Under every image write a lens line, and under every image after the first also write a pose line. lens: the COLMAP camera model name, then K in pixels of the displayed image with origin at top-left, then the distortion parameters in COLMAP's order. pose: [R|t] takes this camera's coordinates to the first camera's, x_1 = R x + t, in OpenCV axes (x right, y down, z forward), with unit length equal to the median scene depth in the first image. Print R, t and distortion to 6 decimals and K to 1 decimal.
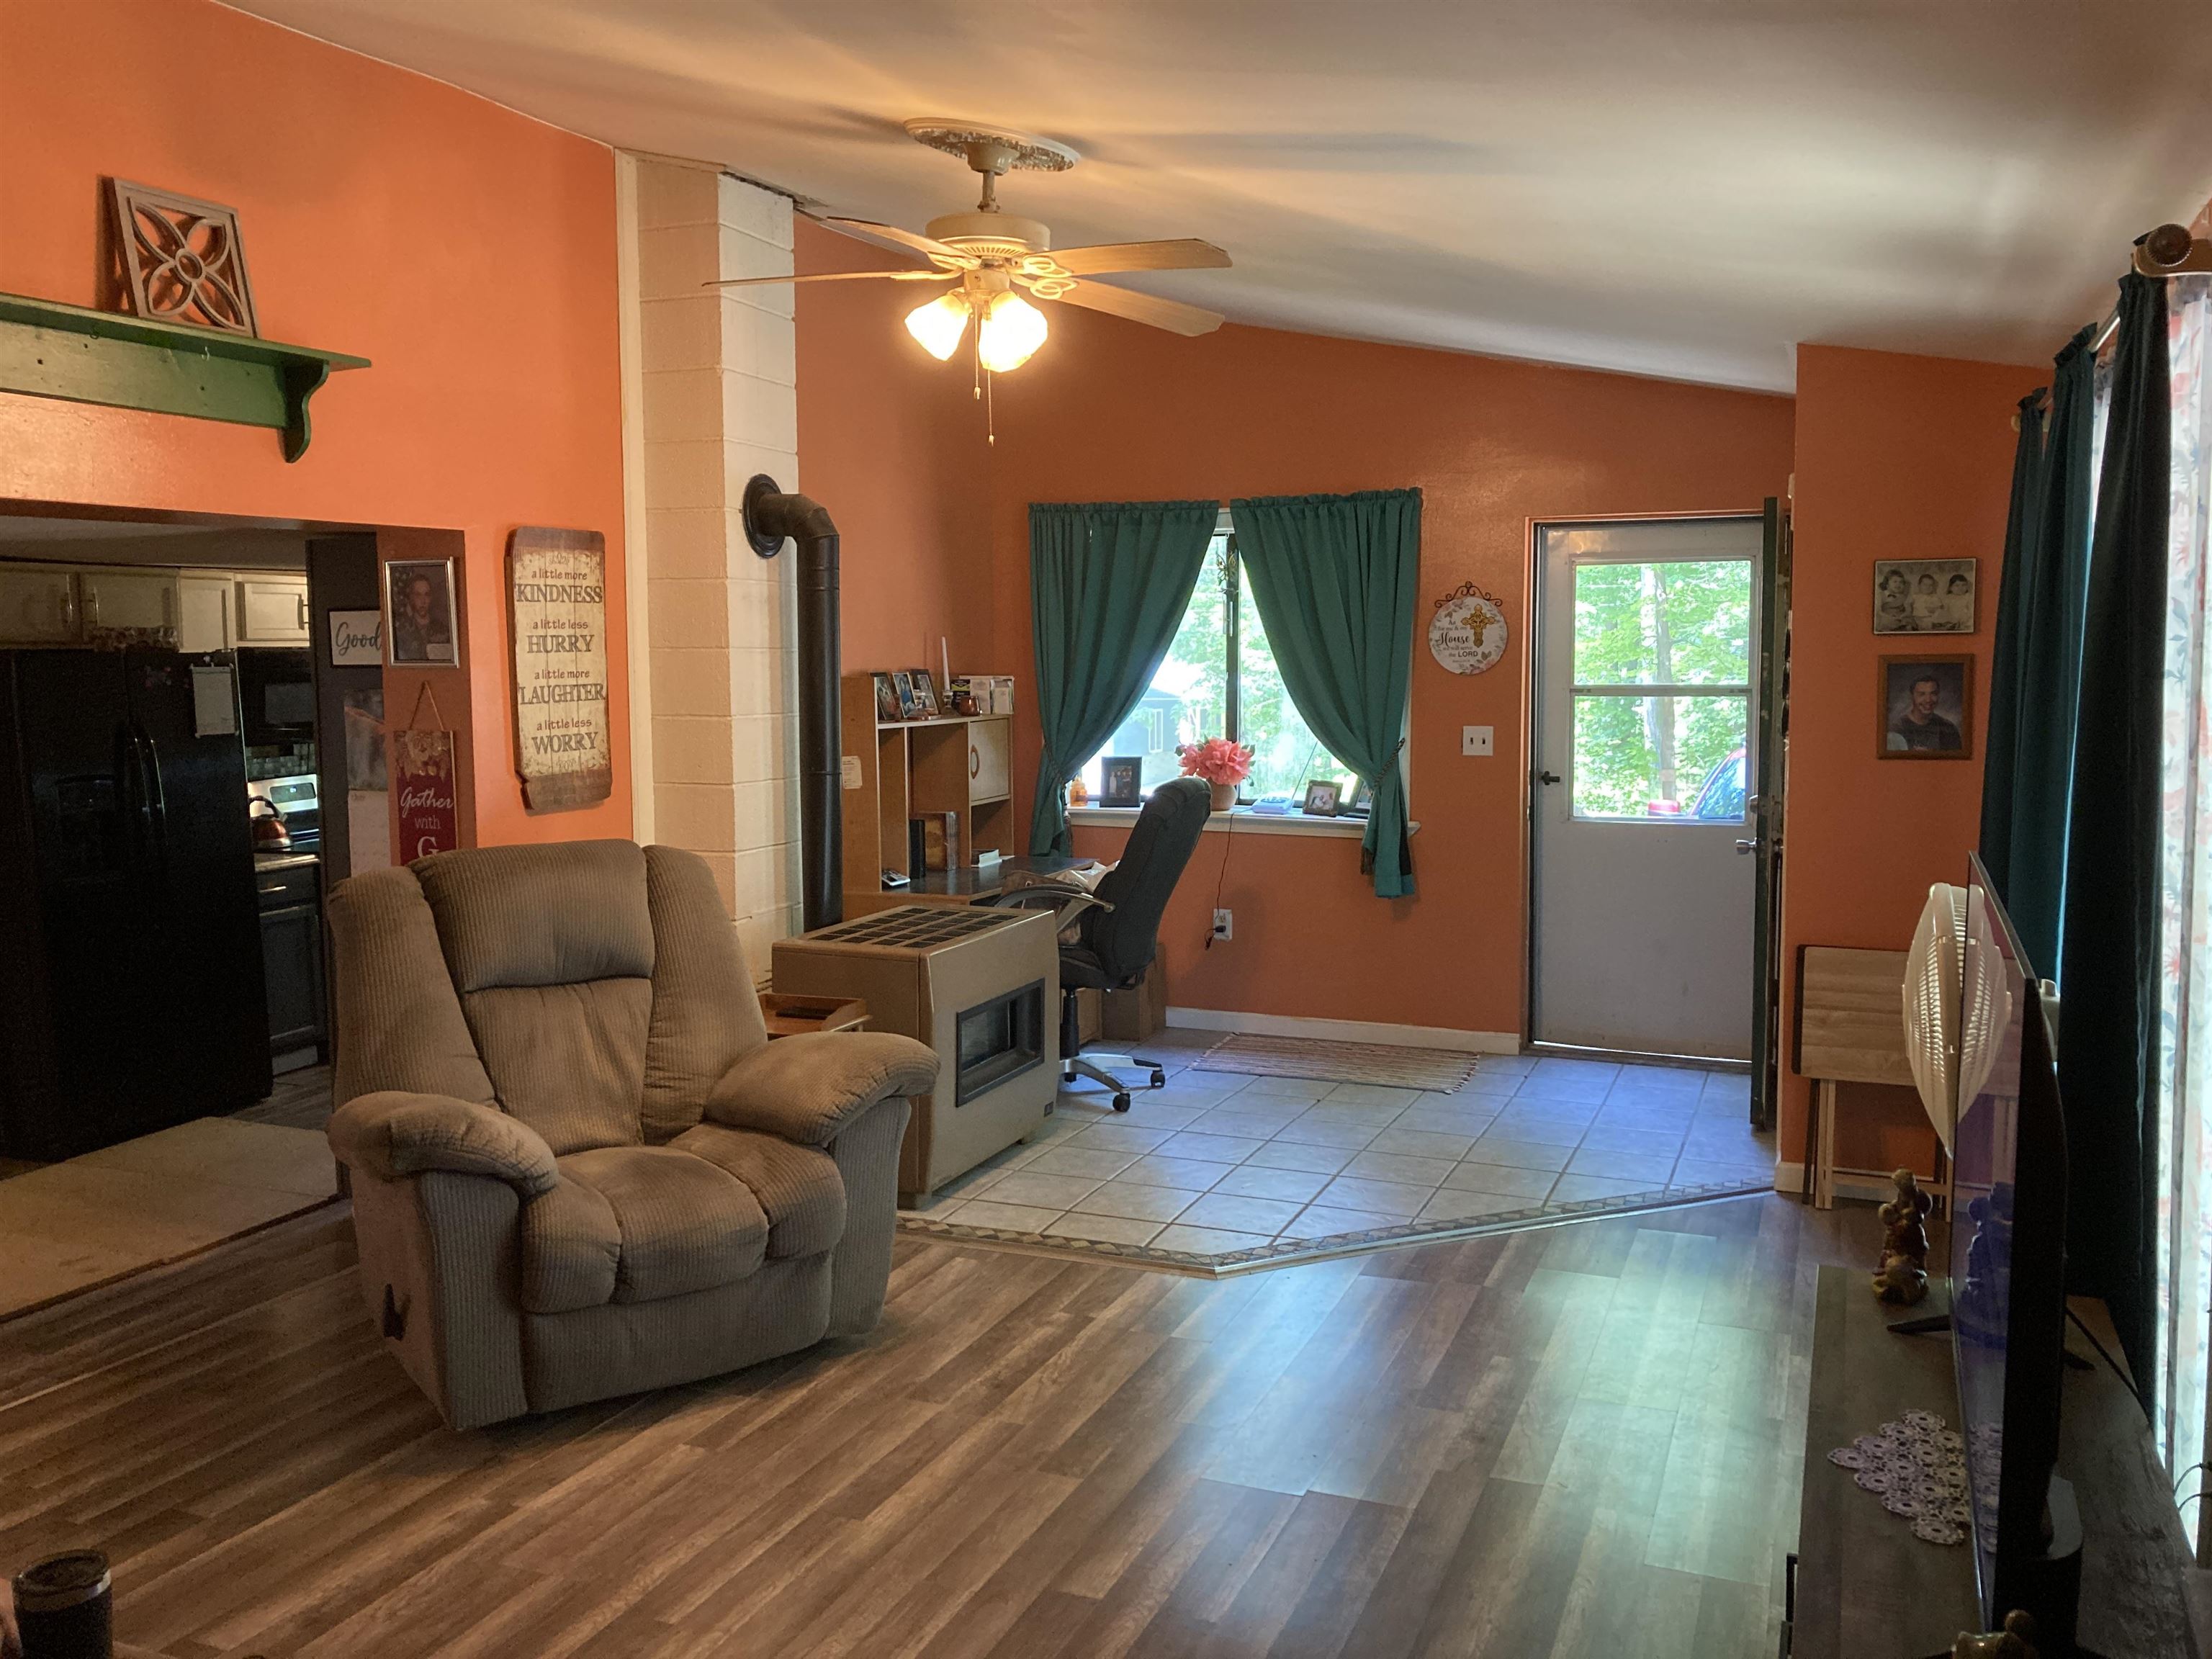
lens RADIAL K [[1816.3, 0, 1094.3], [0, 1816.3, 828.5], [0, 0, 1]] dist [-0.014916, -0.015285]
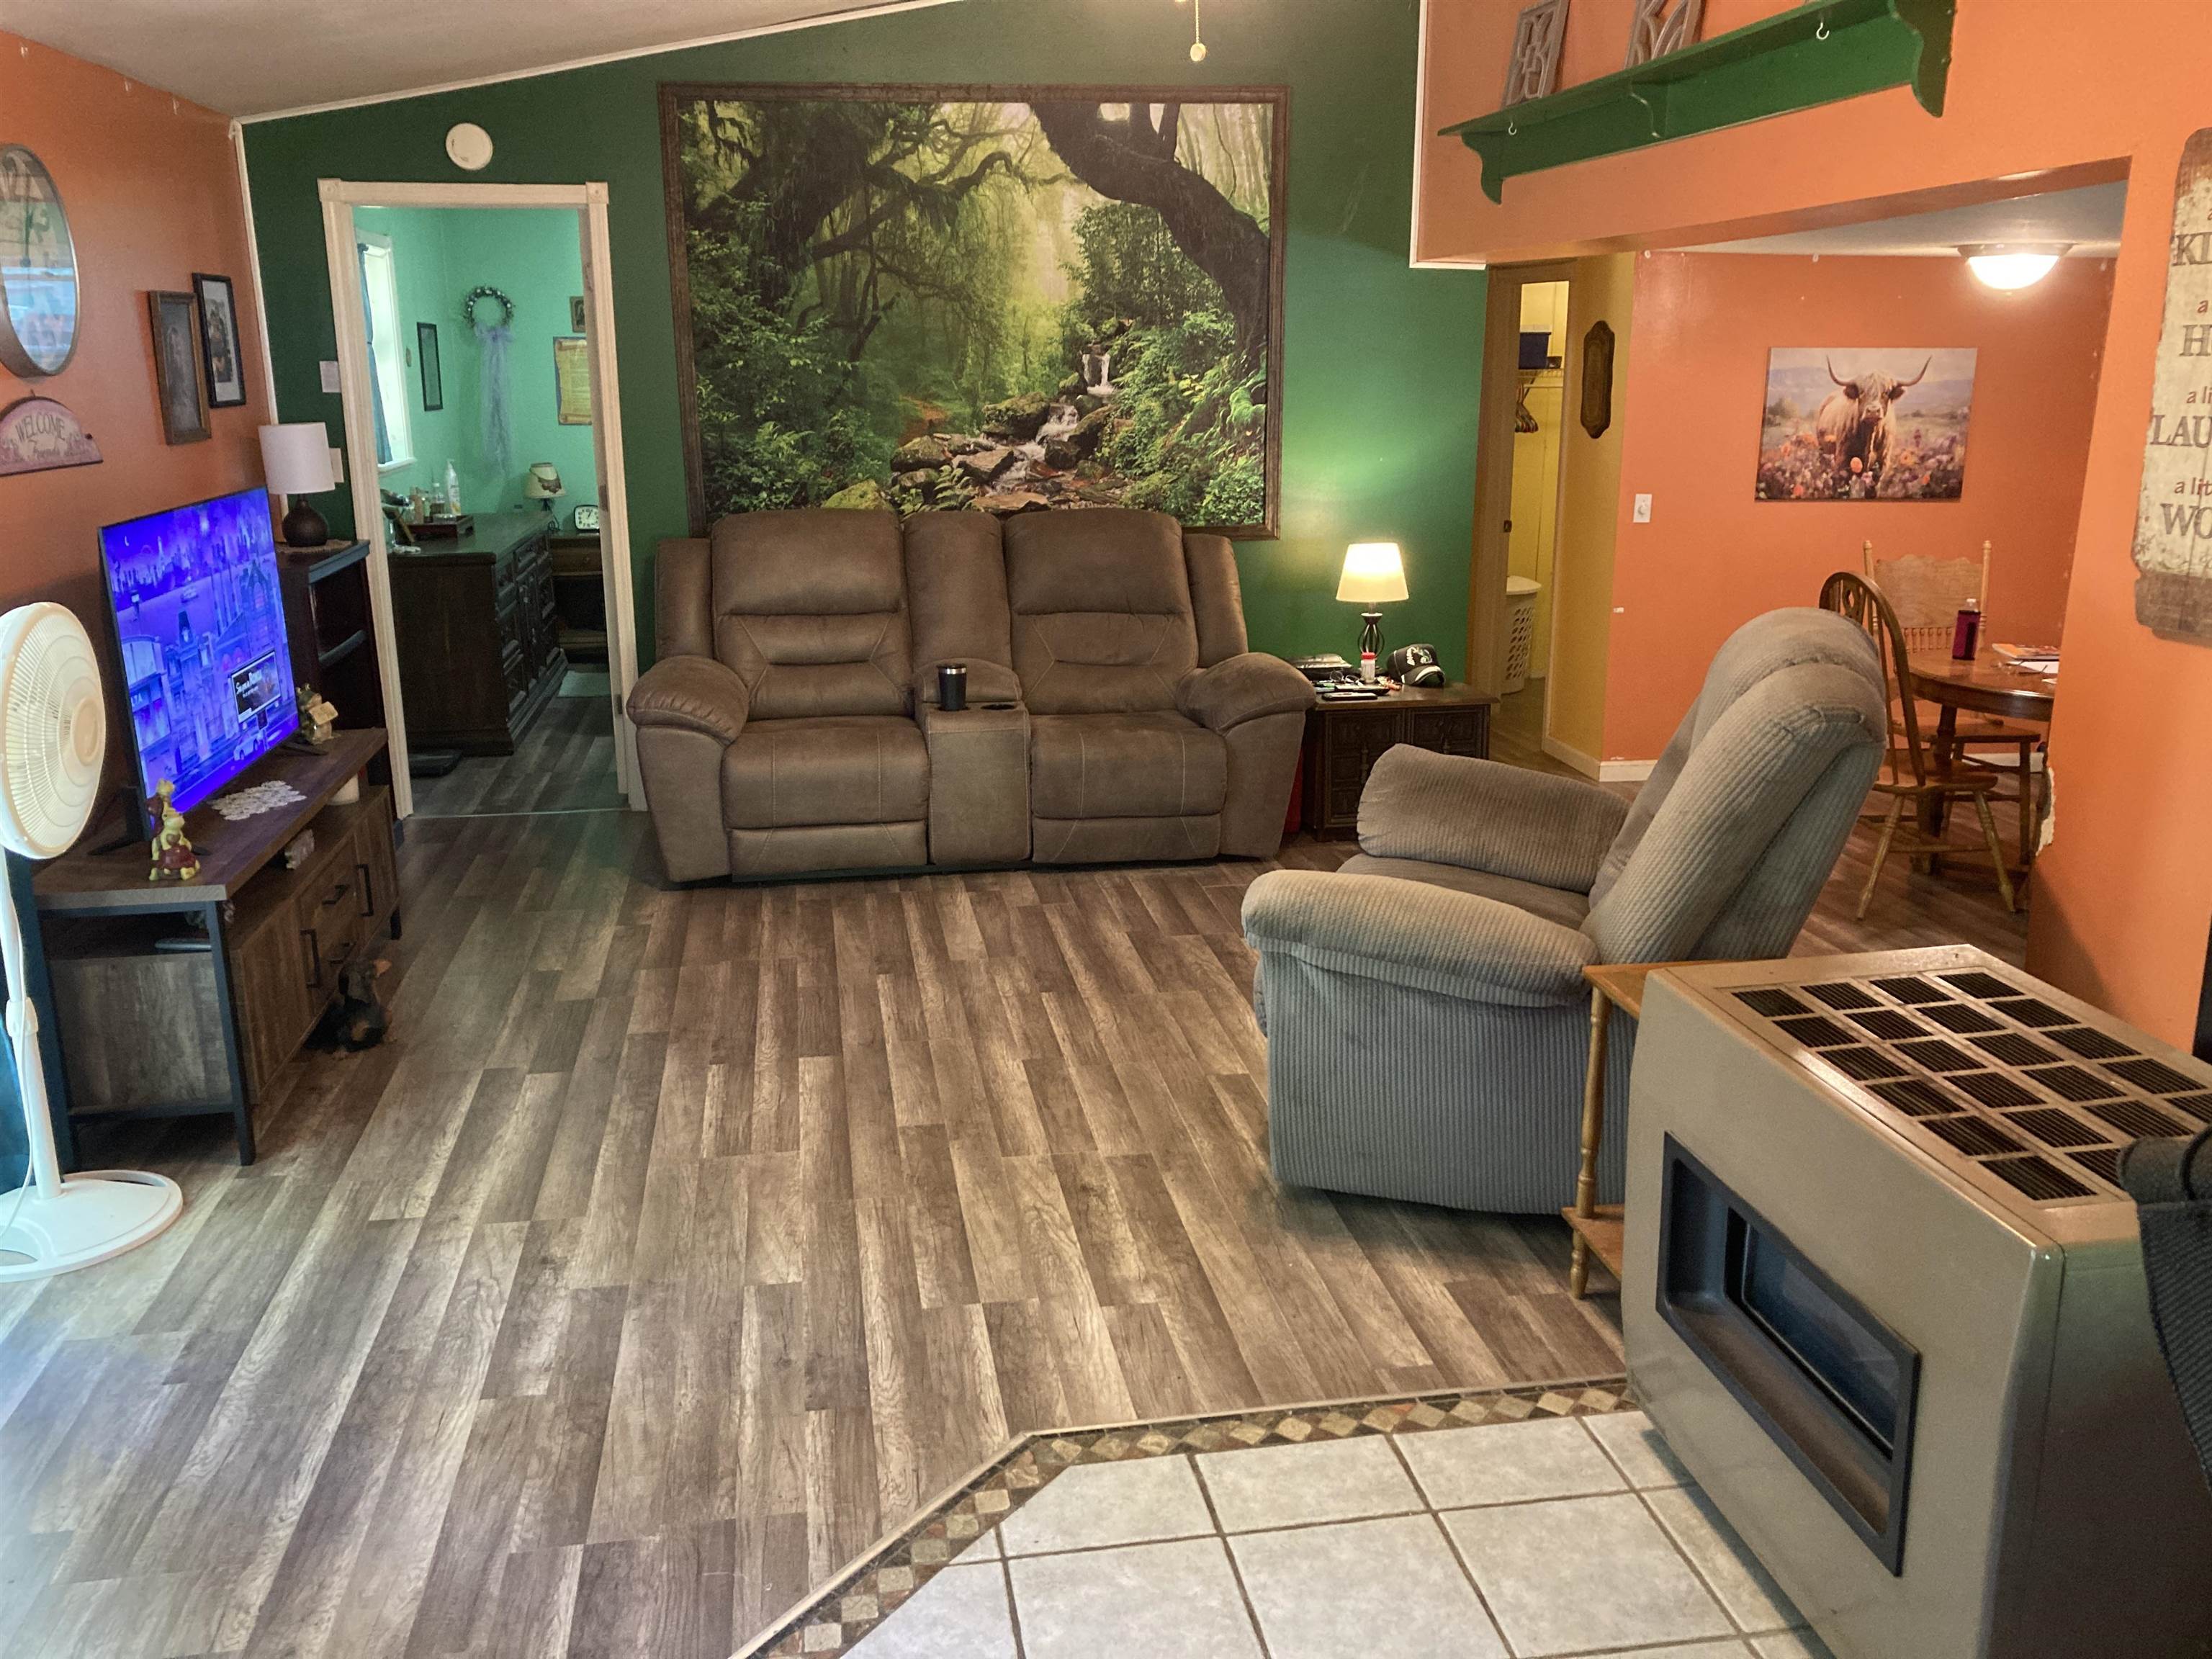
lens RADIAL K [[1816.3, 0, 1092.2], [0, 1816.3, 842.1], [0, 0, 1]] dist [-0.014916, -0.015285]
pose [[-0.852733, 0.150115, -0.500312, 0.375294], [-0.037030, 0.938032, 0.344563, -0.172491], [0.521033, 0.312347, -0.794332, 1.674308]]
